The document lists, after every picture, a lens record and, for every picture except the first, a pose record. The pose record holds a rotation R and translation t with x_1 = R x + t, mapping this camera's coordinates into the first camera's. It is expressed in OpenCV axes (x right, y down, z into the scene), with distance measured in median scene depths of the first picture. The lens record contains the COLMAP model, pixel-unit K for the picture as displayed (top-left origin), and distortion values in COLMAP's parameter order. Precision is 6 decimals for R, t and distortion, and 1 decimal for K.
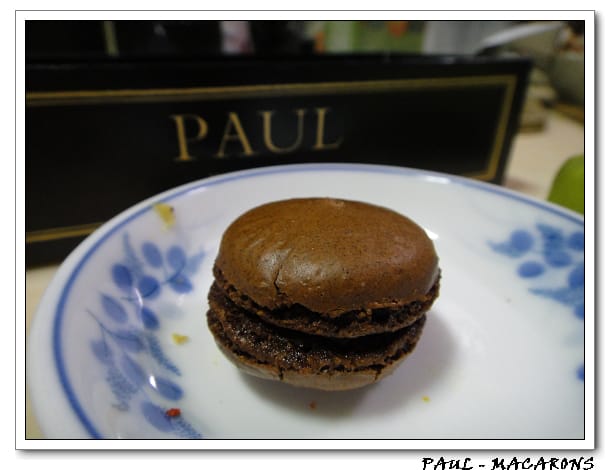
lens RADIAL K [[379.0, 0, 304.5], [0, 379.0, 233.2], [0, 0, 1]] dist [0.022007, -0.002367]
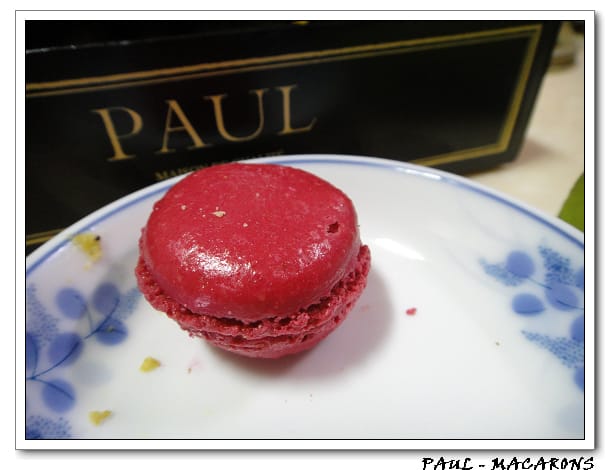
lens RADIAL K [[379.0, 0, 304.3], [0, 379.0, 233.1], [0, 0, 1]] dist [0.022007, -0.002367]
pose [[0.999098, -0.025277, -0.034125, 0.138991], [0.030853, 0.984213, 0.174275, -0.213349], [0.029182, -0.175171, 0.984105, 0.195277]]
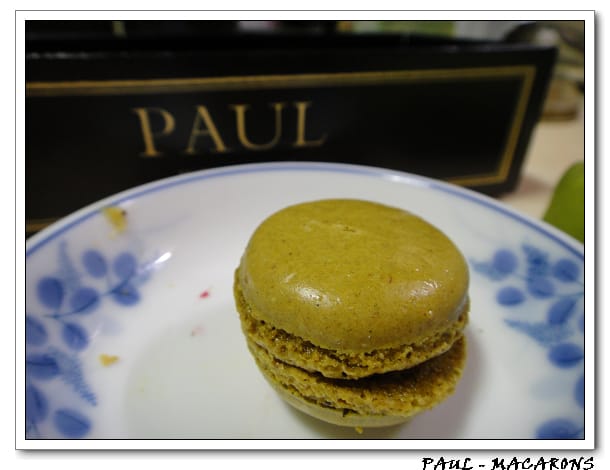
lens RADIAL K [[379.0, 0, 304.5], [0, 379.0, 230.9], [0, 0, 1]] dist [0.022007, -0.002367]
pose [[0.997141, 0.037689, -0.065496, 0.165052], [-0.034472, 0.998176, 0.049559, -0.083231], [0.067245, -0.047159, 0.996621, 0.090269]]
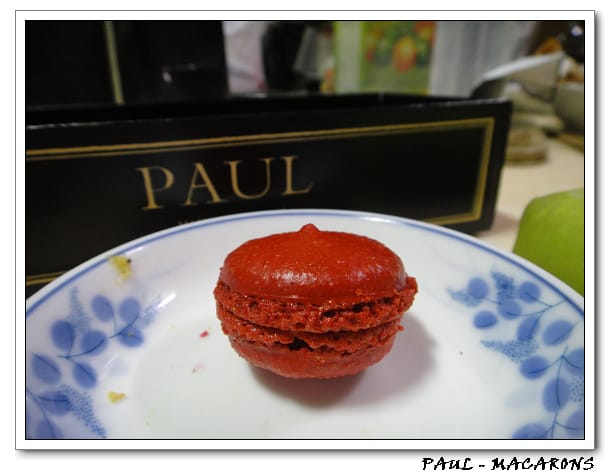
lens RADIAL K [[379.0, 0, 305.7], [0, 379.0, 233.3], [0, 0, 1]] dist [0.022007, -0.002367]
pose [[0.998711, -0.015718, -0.048256, 0.183235], [0.012085, 0.997135, -0.074675, -0.056716], [0.049292, 0.073995, 0.996040, -0.006044]]
